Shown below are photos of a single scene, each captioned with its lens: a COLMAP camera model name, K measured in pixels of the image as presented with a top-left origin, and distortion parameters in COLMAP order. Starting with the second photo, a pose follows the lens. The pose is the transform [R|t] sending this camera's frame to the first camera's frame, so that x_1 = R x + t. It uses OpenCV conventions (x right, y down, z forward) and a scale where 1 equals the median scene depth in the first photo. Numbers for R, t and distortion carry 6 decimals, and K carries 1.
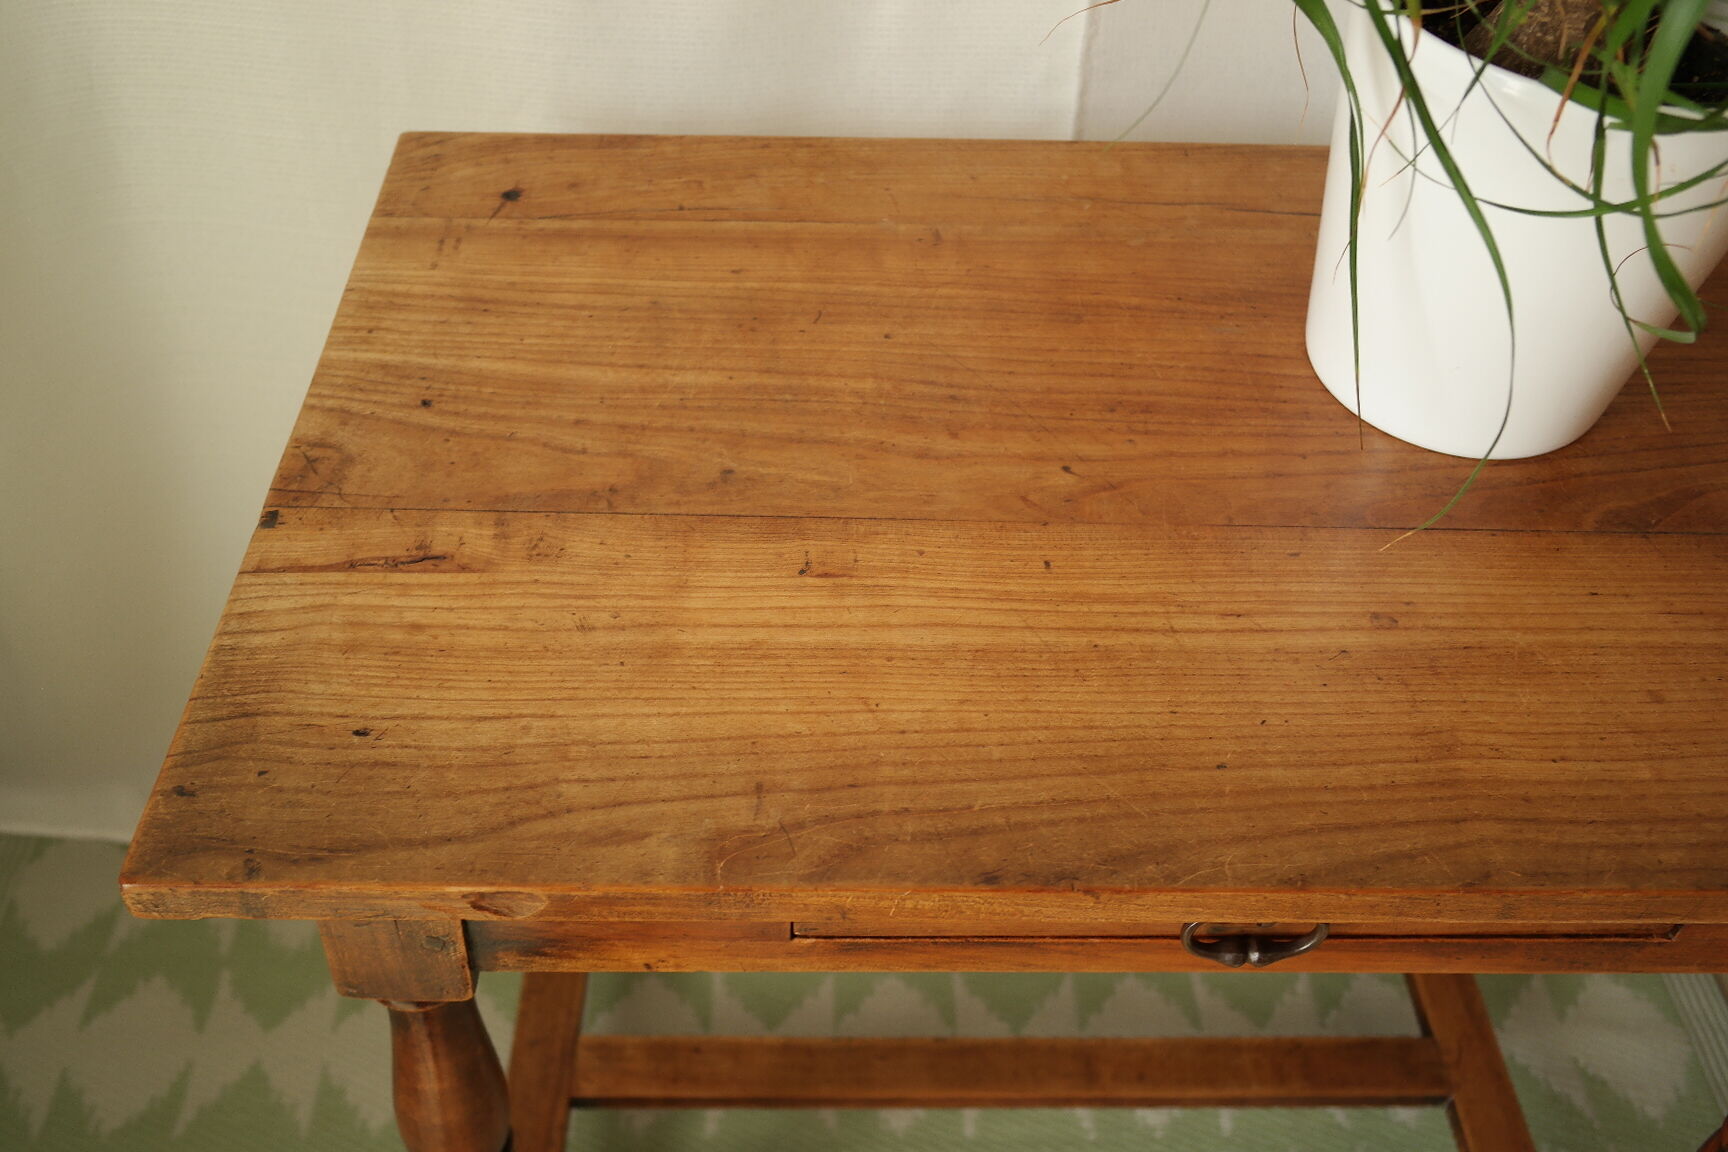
lens RADIAL K [[1453.3, 0, 857.8], [0, 1453.3, 579.4], [0, 0, 1]] dist [-0.013597, 0.012444]
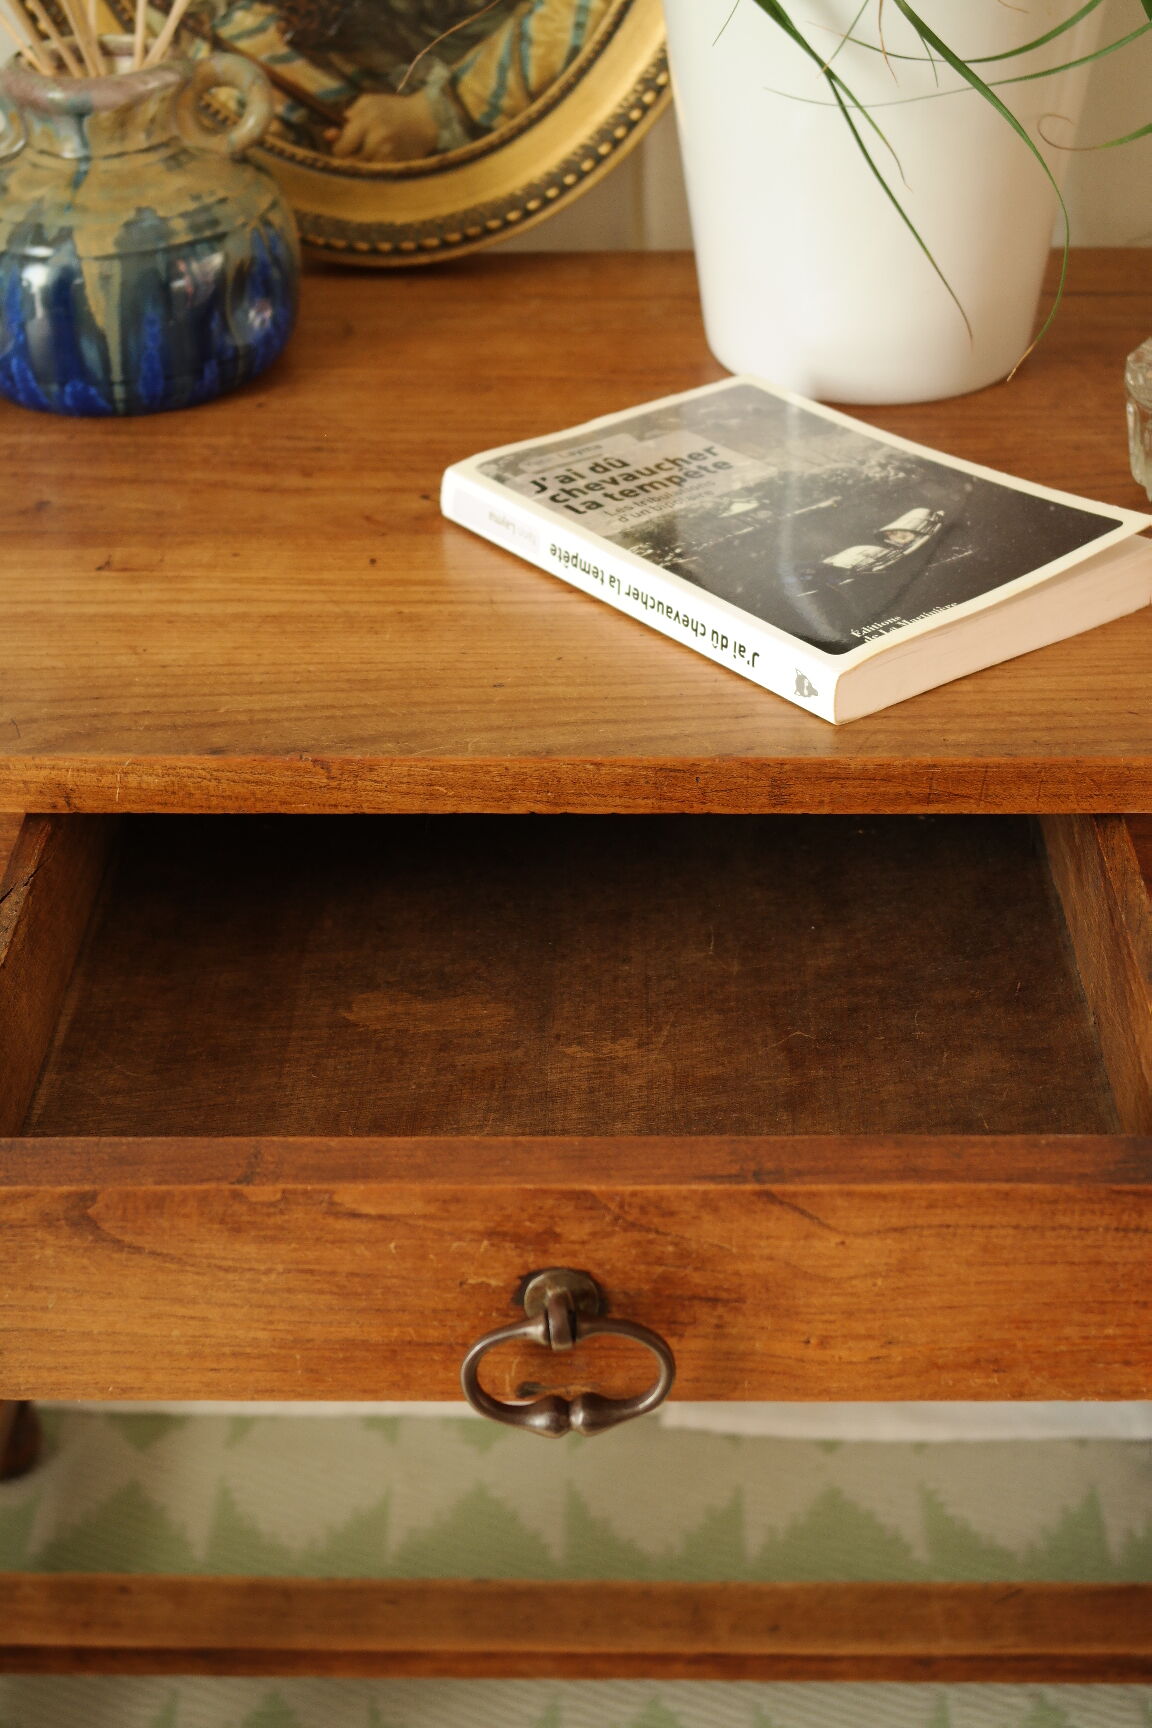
lens RADIAL K [[2643.0, 0, 580.4], [0, 2643.0, 839.4], [0, 0, 1]] dist [-0.022918, 0.000000]
pose [[0.998078, -0.021485, -0.058131, 0.350443], [0.005672, 0.965718, -0.259533, 0.582557], [0.061714, 0.258704, 0.963983, -0.527420]]
